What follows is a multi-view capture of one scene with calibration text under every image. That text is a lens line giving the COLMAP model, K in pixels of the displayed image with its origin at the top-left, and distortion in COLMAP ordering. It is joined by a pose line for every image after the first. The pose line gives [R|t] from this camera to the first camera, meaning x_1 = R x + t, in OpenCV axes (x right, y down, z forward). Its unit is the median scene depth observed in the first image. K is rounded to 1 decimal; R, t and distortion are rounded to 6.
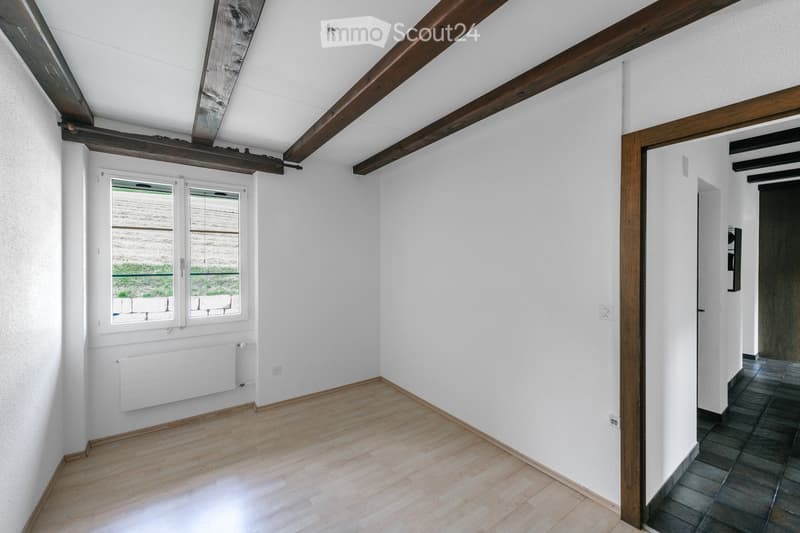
lens RADIAL K [[322.4, 0, 401.7], [0, 322.4, 266.0], [0, 0, 1]] dist [0.002921, 0.000023]
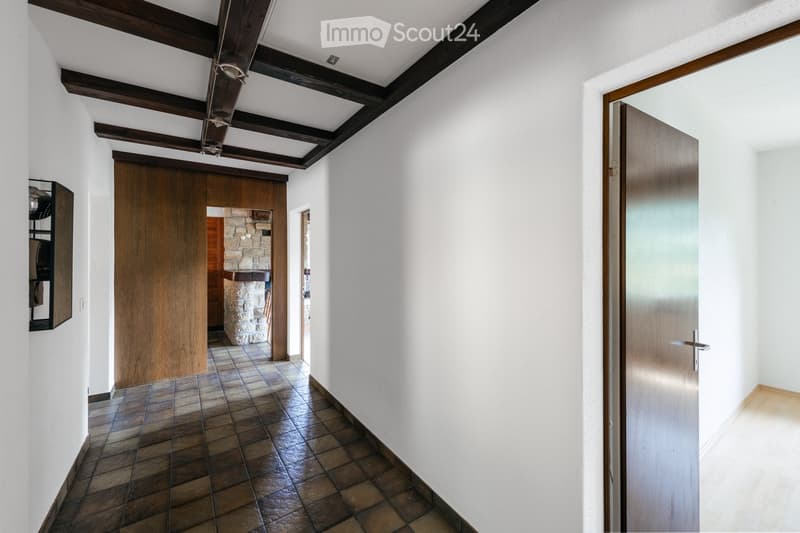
lens RADIAL K [[322.4, 0, 400.9], [0, 322.4, 259.3], [0, 0, 1]] dist [0.002921, 0.000023]
pose [[0.023269, -0.005591, 0.999714, 0.419209], [0.003677, 0.999978, 0.005507, -0.011156], [-0.999722, 0.003547, 0.023290, 0.362267]]
